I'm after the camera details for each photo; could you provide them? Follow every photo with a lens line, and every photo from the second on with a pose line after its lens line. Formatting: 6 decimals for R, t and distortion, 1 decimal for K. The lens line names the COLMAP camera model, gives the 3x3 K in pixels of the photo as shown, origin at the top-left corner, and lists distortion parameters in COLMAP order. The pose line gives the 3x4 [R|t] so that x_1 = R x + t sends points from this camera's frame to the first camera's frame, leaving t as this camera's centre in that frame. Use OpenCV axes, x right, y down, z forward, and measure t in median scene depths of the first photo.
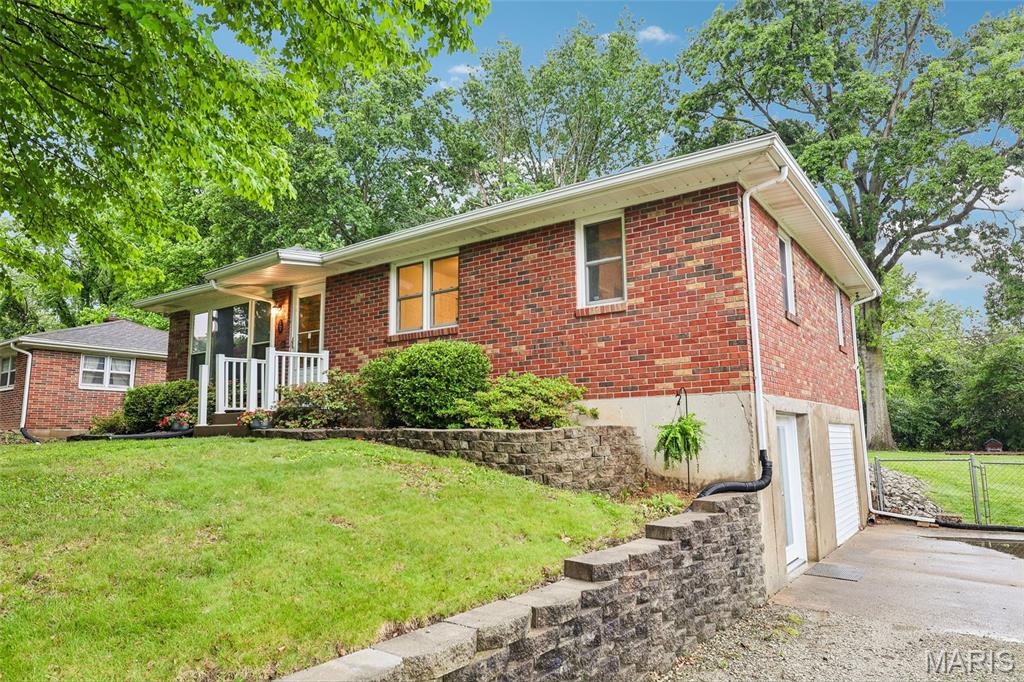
lens RADIAL K [[656.0, 0, 514.8], [0, 656.0, 337.6], [0, 0, 1]] dist [0.009039, 0.011103]
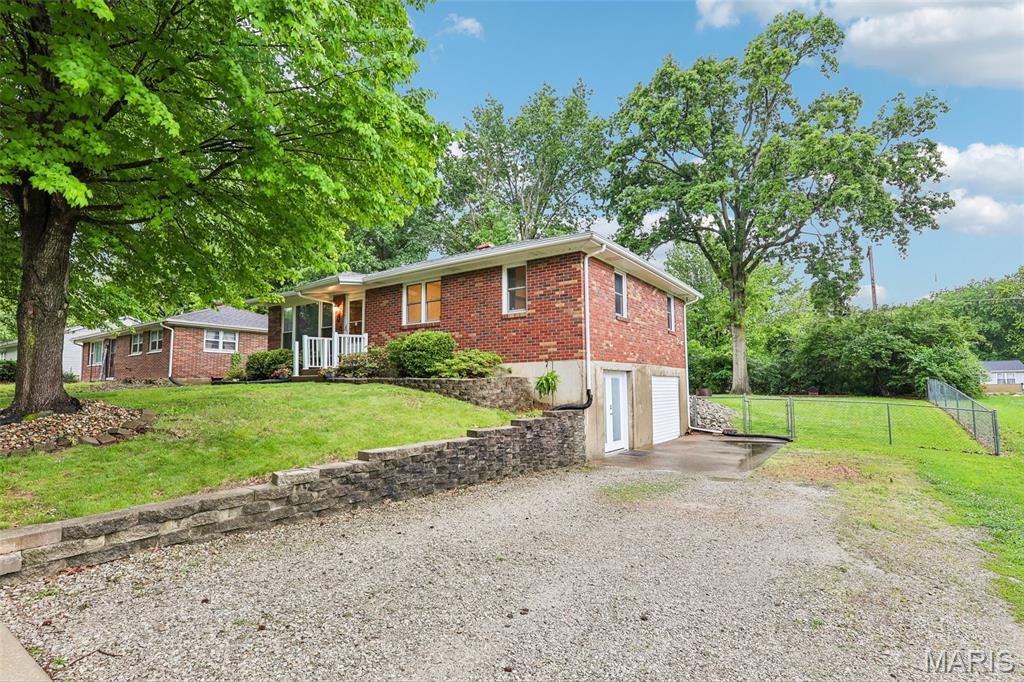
lens RADIAL K [[508.0, 0, 512.4], [0, 508.0, 339.3], [0, 0, 1]] dist [0.001766, -0.000092]
pose [[0.999951, 0.004036, 0.009009, 0.087645], [-0.004557, 0.998273, 0.058563, -0.045660], [-0.008758, -0.058601, 0.998243, -0.347691]]
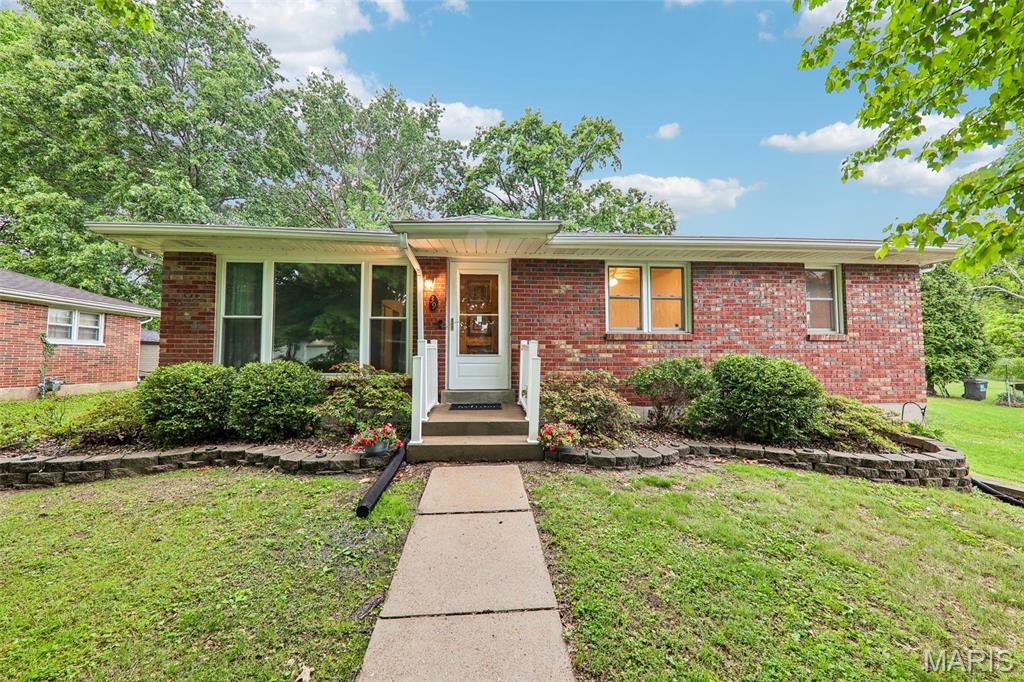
lens RADIAL K [[352.1, 0, 516.8], [0, 352.1, 348.6], [0, 0, 1]] dist [0.001079, -0.001044]
pose [[0.768671, 0.031459, 0.638870, -0.633303], [-0.105541, 0.991338, 0.078170, -0.006575], [-0.630877, -0.127514, 0.765333, 0.649714]]
